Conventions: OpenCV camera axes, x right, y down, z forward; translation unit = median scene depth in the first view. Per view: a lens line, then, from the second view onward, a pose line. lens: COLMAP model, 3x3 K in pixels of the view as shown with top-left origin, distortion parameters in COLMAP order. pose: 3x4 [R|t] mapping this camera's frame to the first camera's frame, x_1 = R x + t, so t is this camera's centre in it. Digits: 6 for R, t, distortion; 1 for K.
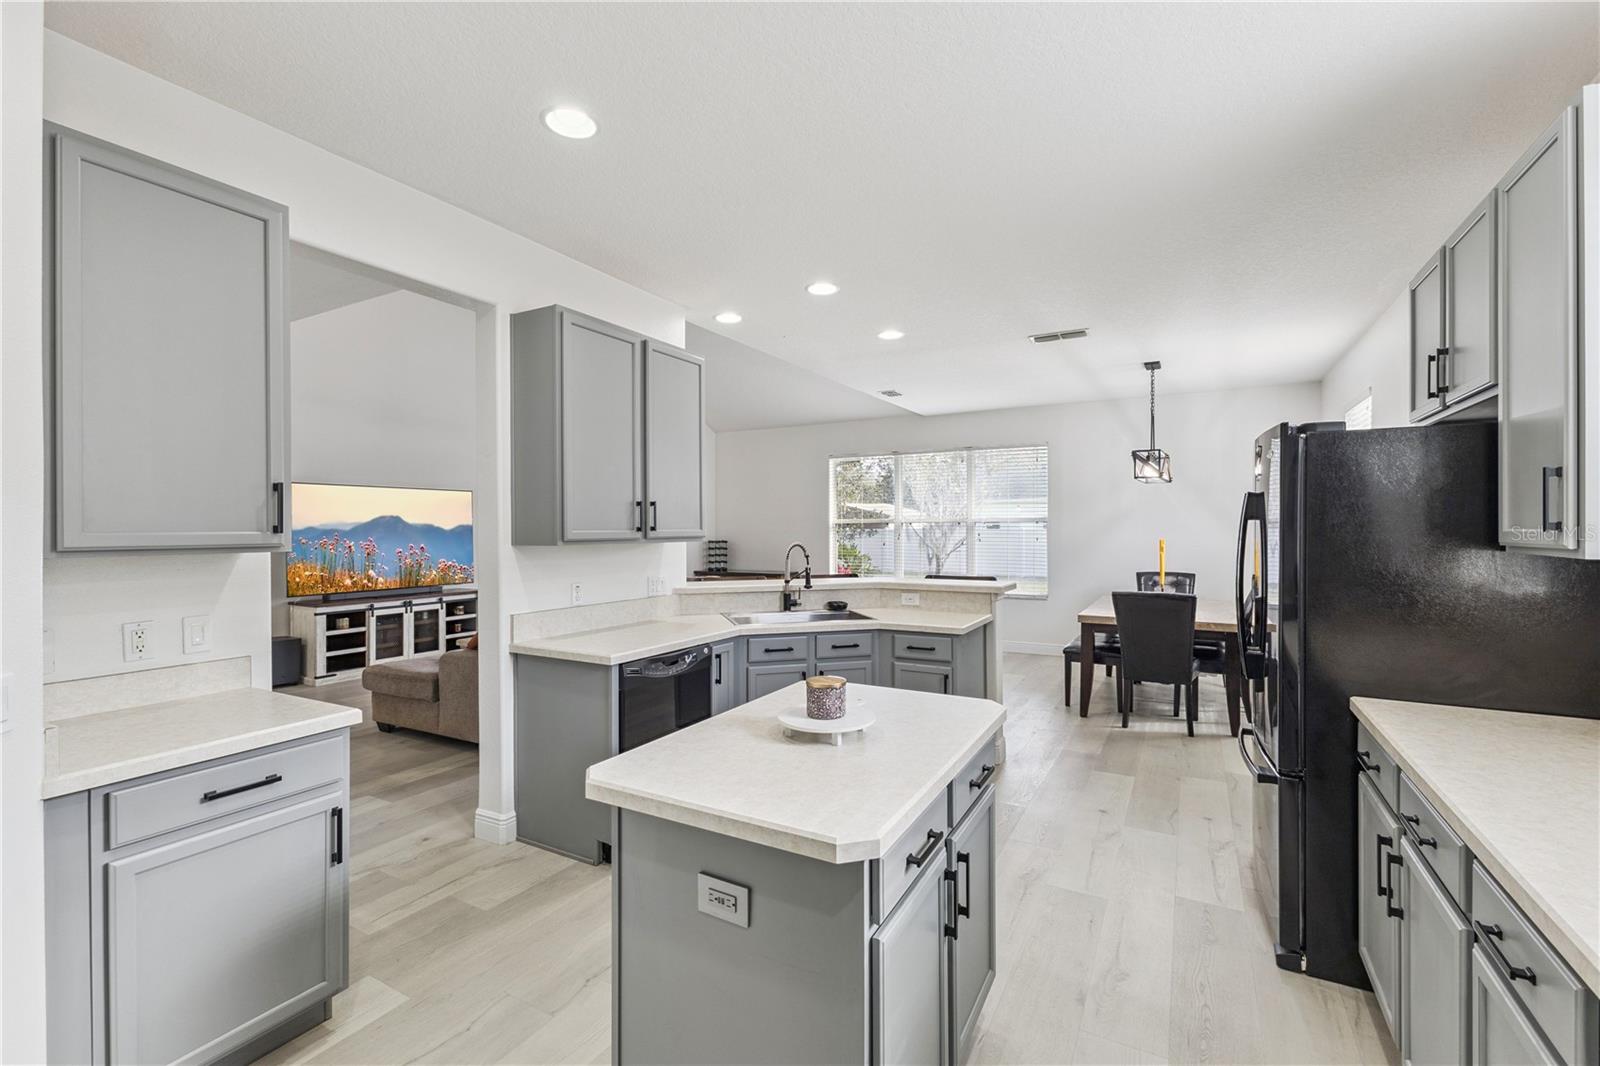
lens RADIAL K [[697.2, 0, 798.0], [0, 697.2, 526.0], [0, 0, 1]] dist [0.007199, -0.000366]
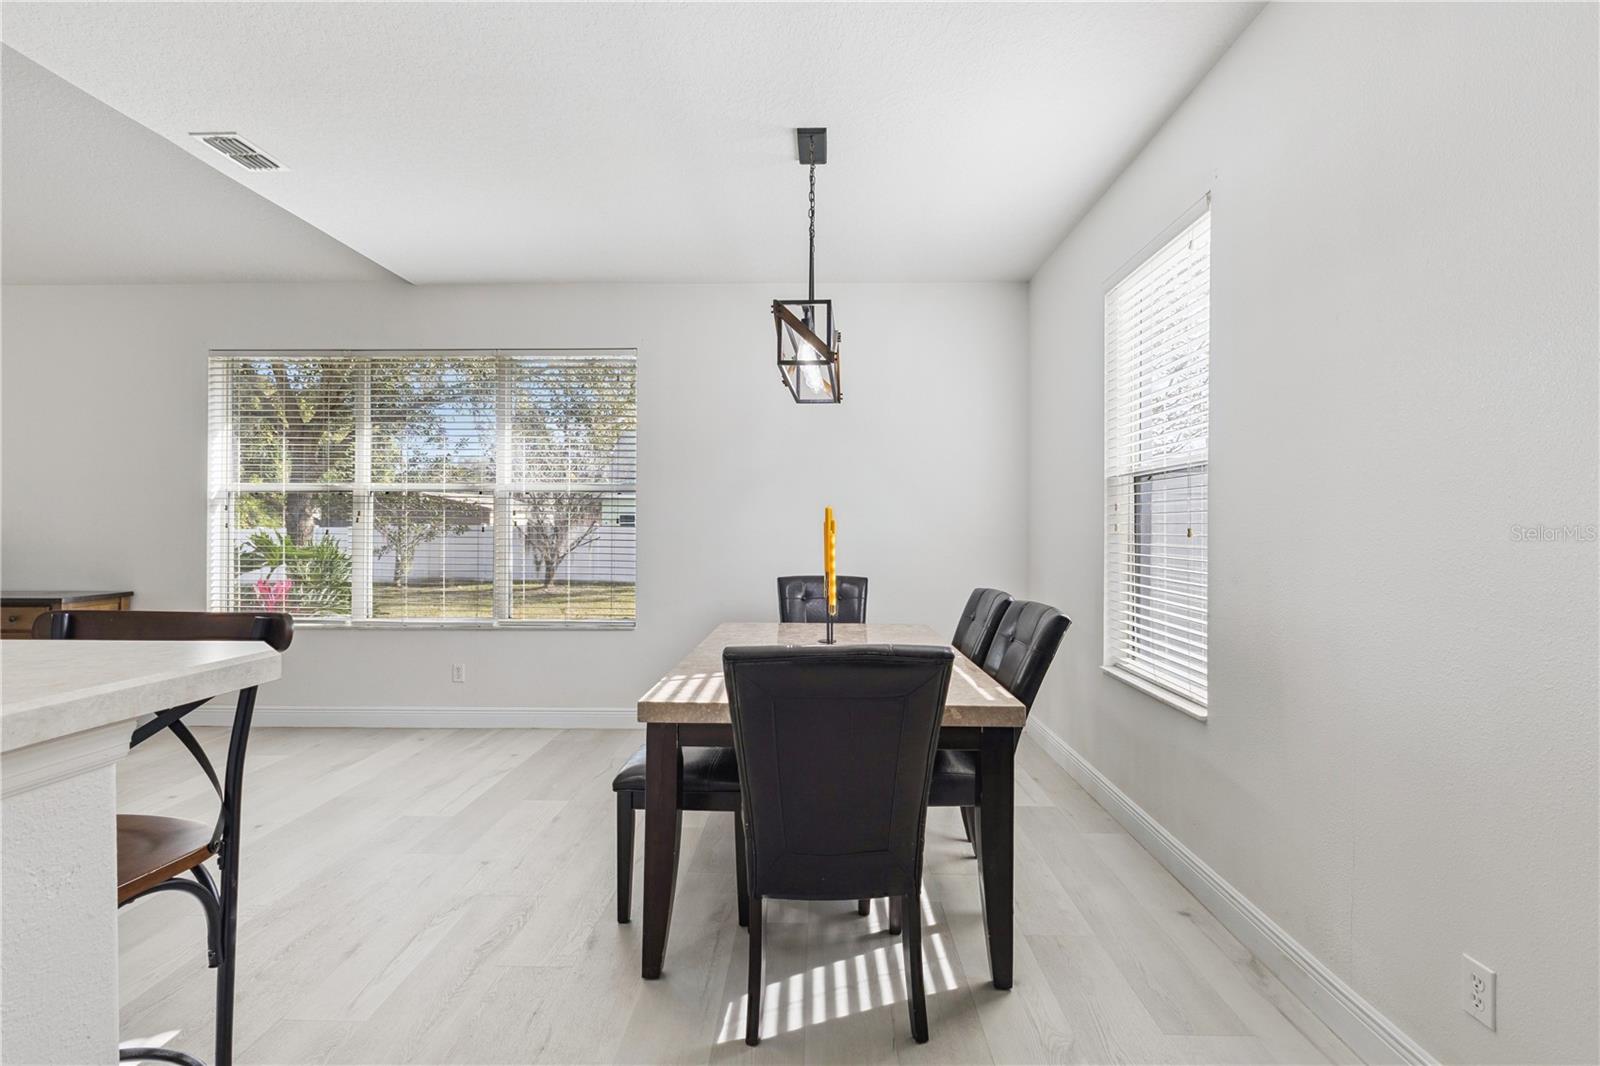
lens RADIAL K [[735.5, 0, 799.9], [0, 735.5, 530.8], [0, 0, 1]] dist [-0.003101, 0.000417]
pose [[0.883497, 0.005010, 0.468411, 0.140064], [-0.006314, 0.999979, 0.001215, 0.017766], [-0.468395, -0.004031, 0.883510, 0.294755]]
